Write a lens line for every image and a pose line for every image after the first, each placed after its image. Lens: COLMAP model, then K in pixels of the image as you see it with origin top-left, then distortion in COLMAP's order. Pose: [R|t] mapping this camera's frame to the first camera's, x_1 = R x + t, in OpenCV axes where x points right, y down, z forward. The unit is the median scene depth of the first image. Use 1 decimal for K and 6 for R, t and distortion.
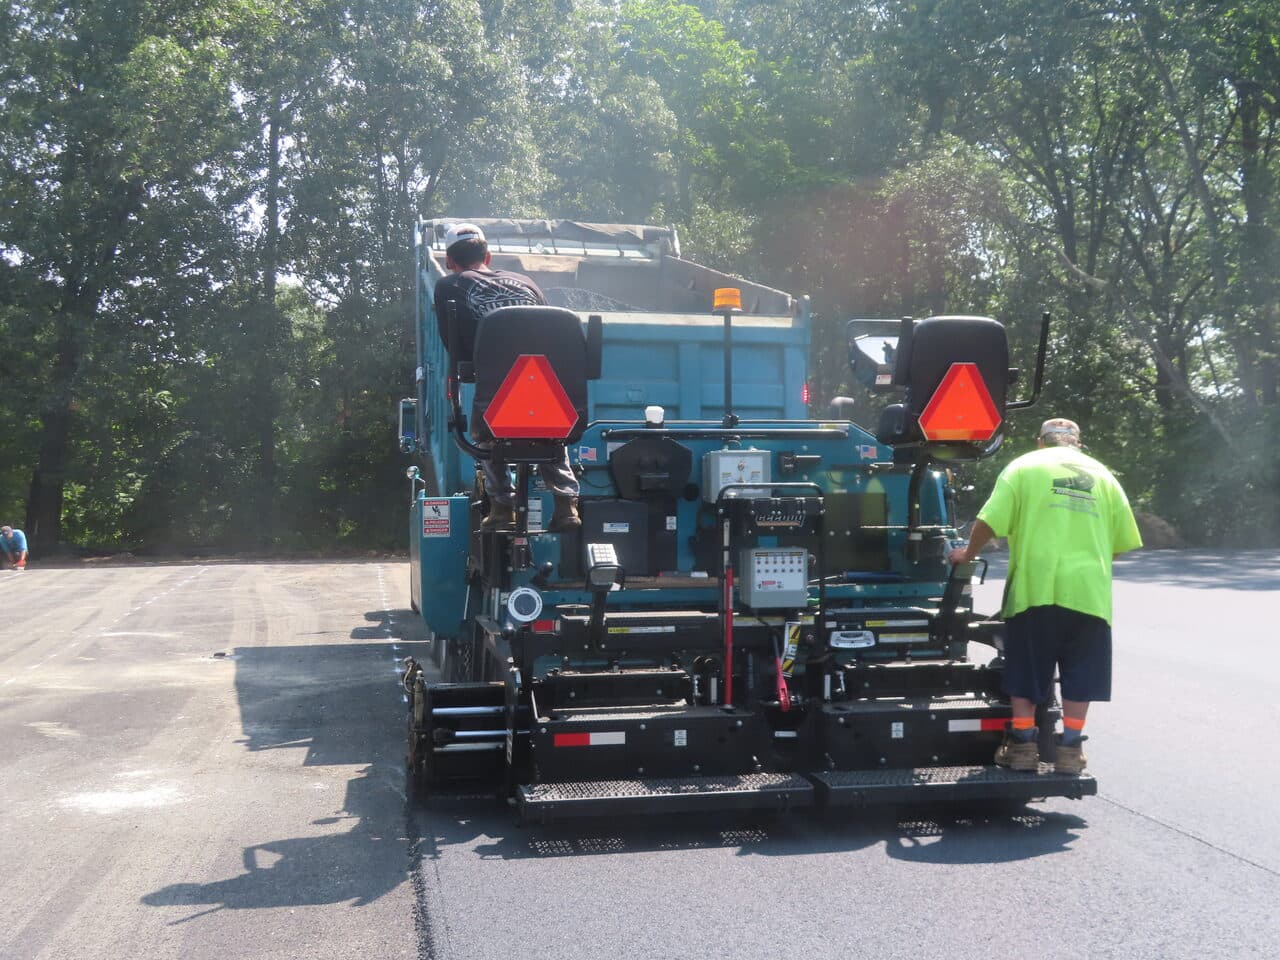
lens RADIAL K [[1565.2, 0, 645.3], [0, 1565.2, 475.1], [0, 0, 1]] dist [0.027288, 0.040006]
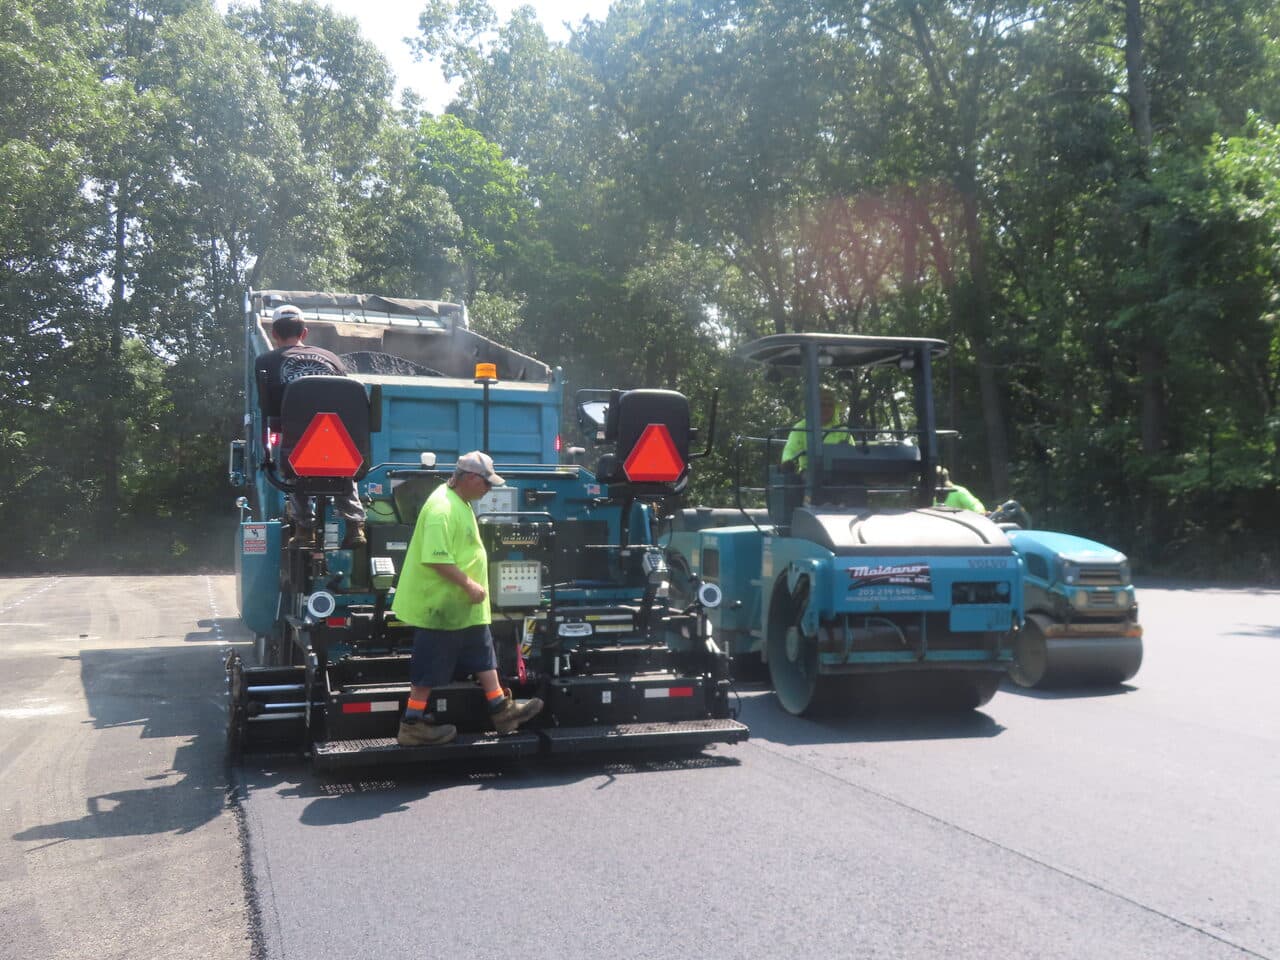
lens RADIAL K [[1323.9, 0, 659.9], [0, 1323.9, 480.7], [0, 0, 1]] dist [0.027264, 0.058973]
pose [[0.987956, 0.009887, 0.154421, 0.027861], [-0.006849, 0.999773, -0.020192, 0.000360], [-0.154586, 0.018892, 0.987799, -0.125802]]
